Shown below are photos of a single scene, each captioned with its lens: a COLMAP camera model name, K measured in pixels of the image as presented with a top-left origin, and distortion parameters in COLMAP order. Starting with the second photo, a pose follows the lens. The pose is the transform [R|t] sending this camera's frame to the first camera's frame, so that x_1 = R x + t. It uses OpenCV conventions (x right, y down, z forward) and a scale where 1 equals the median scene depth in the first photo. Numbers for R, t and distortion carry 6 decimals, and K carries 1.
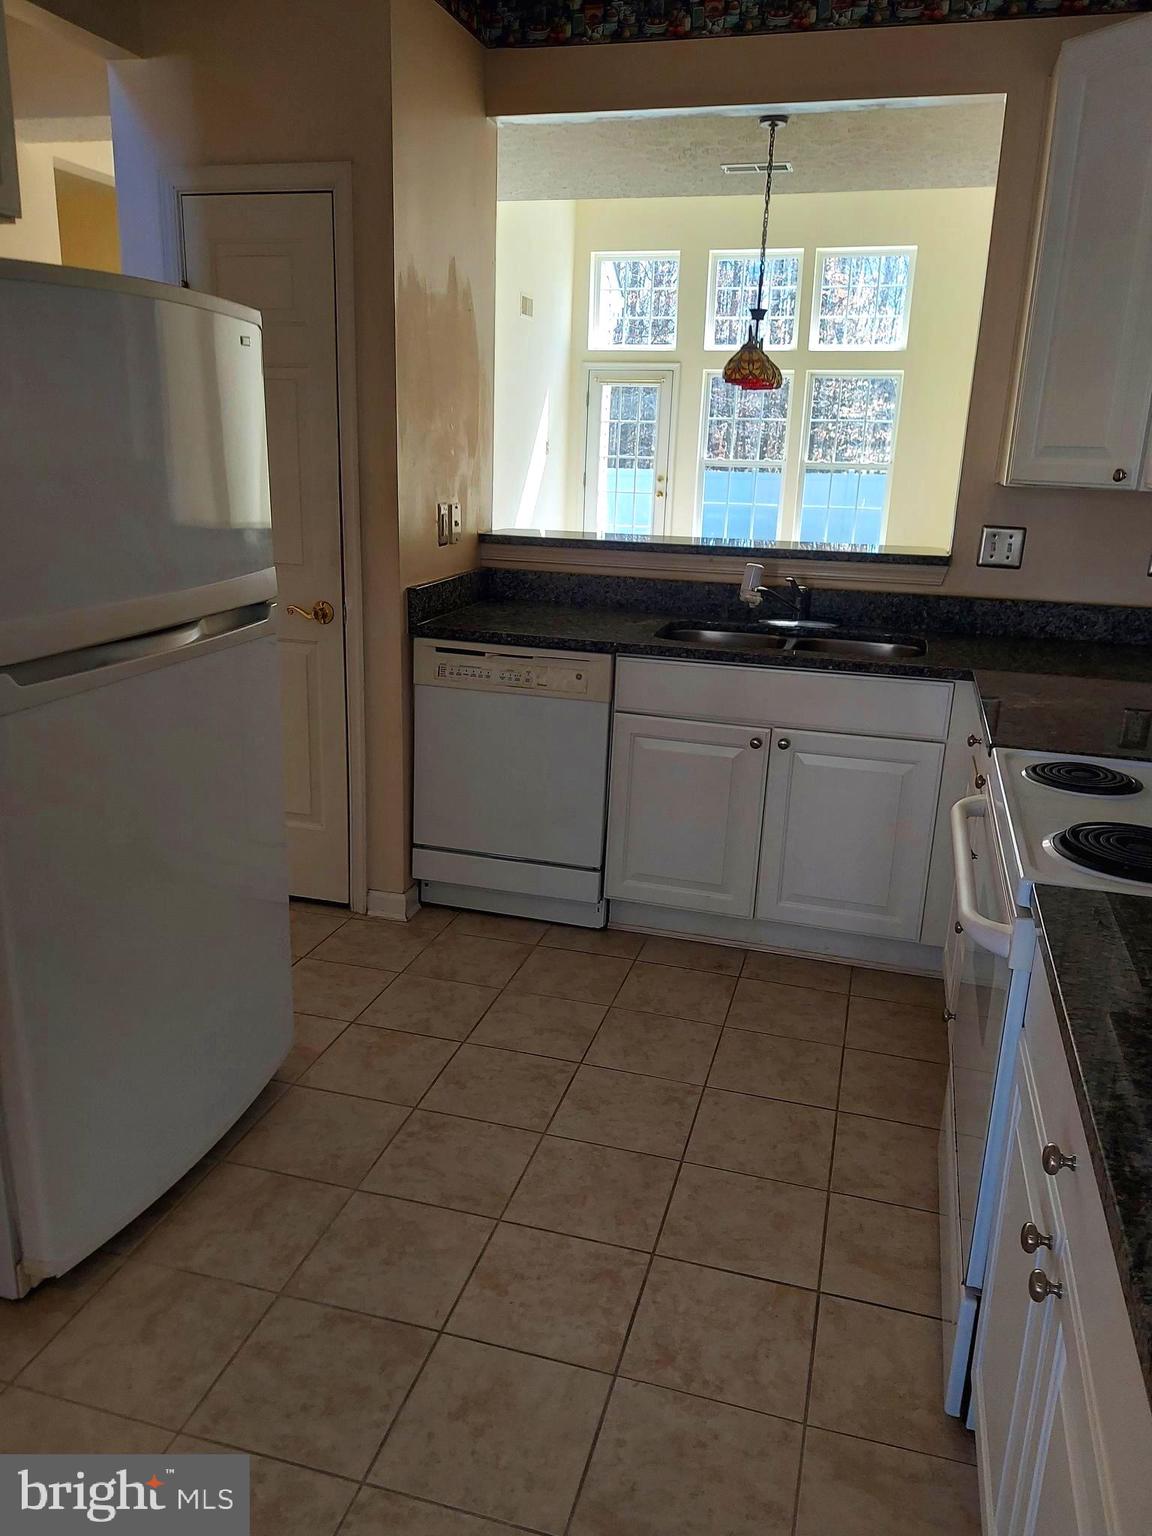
lens RADIAL K [[1180.2, 0, 576.0], [0, 1180.2, 768.0], [0, 0, 1]] dist [0.113244, -0.139146]
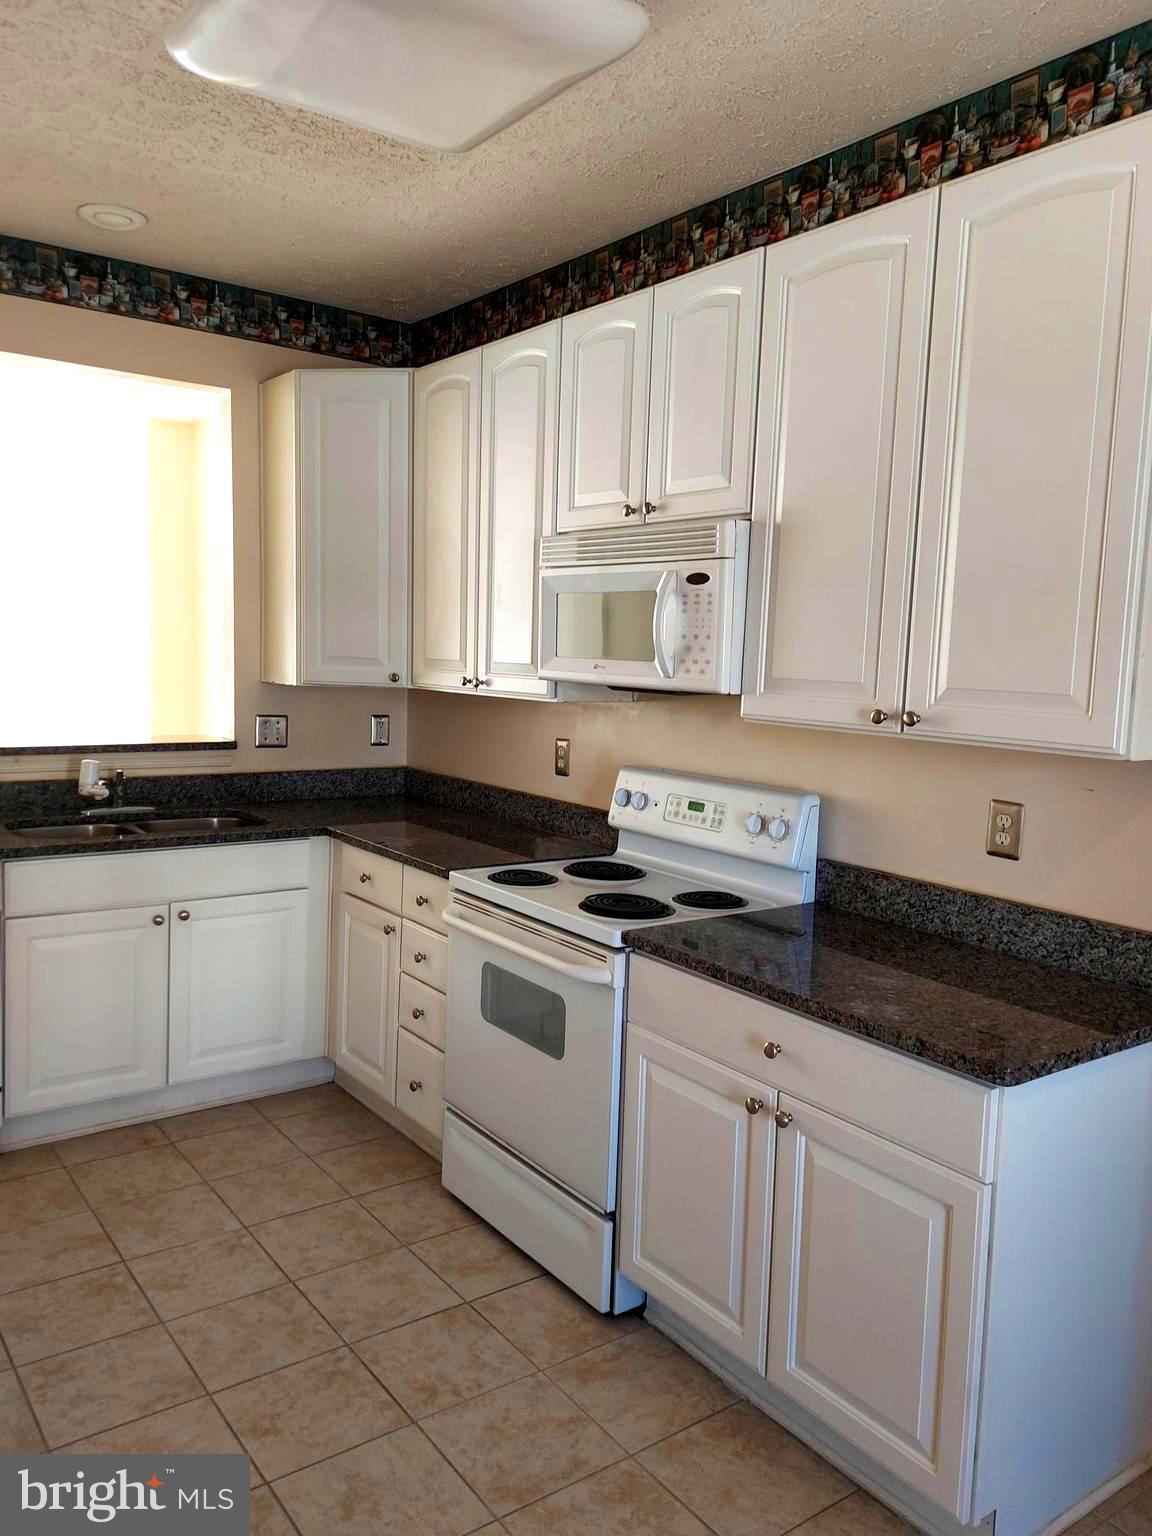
lens RADIAL K [[1180.2, 0, 576.0], [0, 1180.2, 768.0], [0, 0, 1]] dist [0.113244, -0.139146]
pose [[0.604285, -0.093926, 0.791212, -0.473106], [0.201976, 0.978650, -0.038081, -0.038660], [-0.770743, 0.182817, 0.610355, 0.005857]]
